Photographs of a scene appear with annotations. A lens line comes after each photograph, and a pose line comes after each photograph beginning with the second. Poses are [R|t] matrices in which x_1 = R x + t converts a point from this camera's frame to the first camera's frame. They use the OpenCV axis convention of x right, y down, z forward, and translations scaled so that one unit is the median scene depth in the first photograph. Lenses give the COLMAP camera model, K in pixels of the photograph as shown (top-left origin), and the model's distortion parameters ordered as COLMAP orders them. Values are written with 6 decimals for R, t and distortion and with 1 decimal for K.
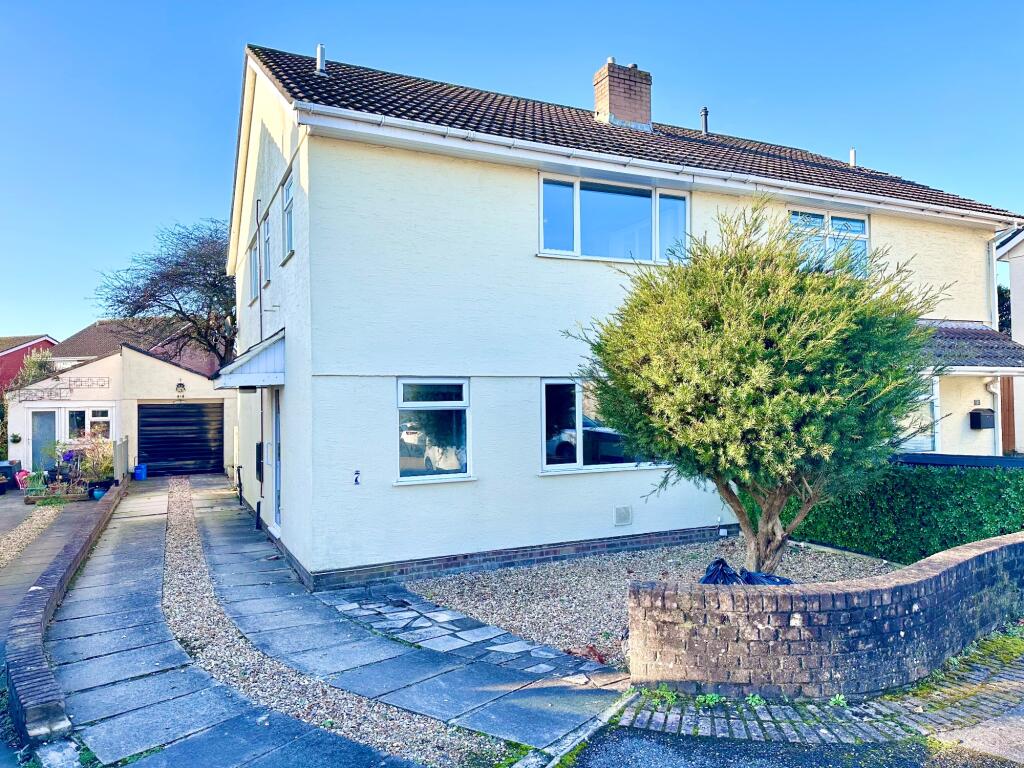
lens RADIAL K [[719.3, 0, 507.9], [0, 719.3, 384.7], [0, 0, 1]] dist [0.072056, -0.086670]
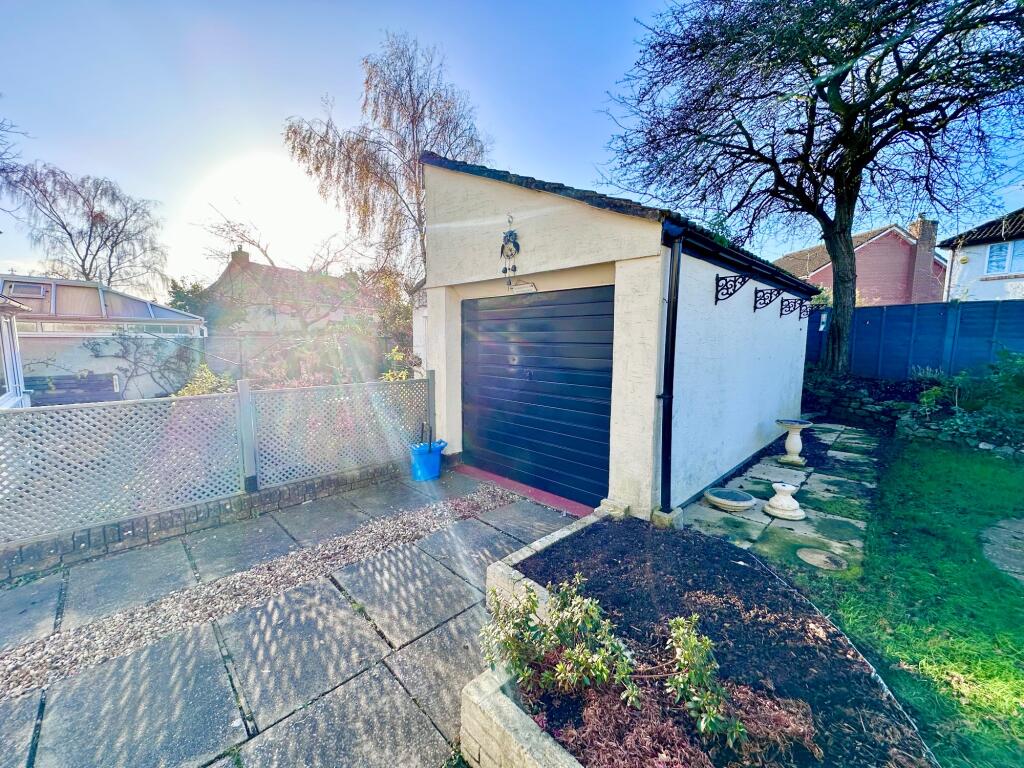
lens RADIAL K [[408.7, 0, 510.2], [0, 408.7, 380.8], [0, 0, 1]] dist [-0.000762, -0.000034]
pose [[0.341891, 0.114553, -0.932732, -0.644143], [0.010464, 0.992017, 0.125669, 0.105233], [0.939681, -0.052726, 0.337963, 2.277889]]
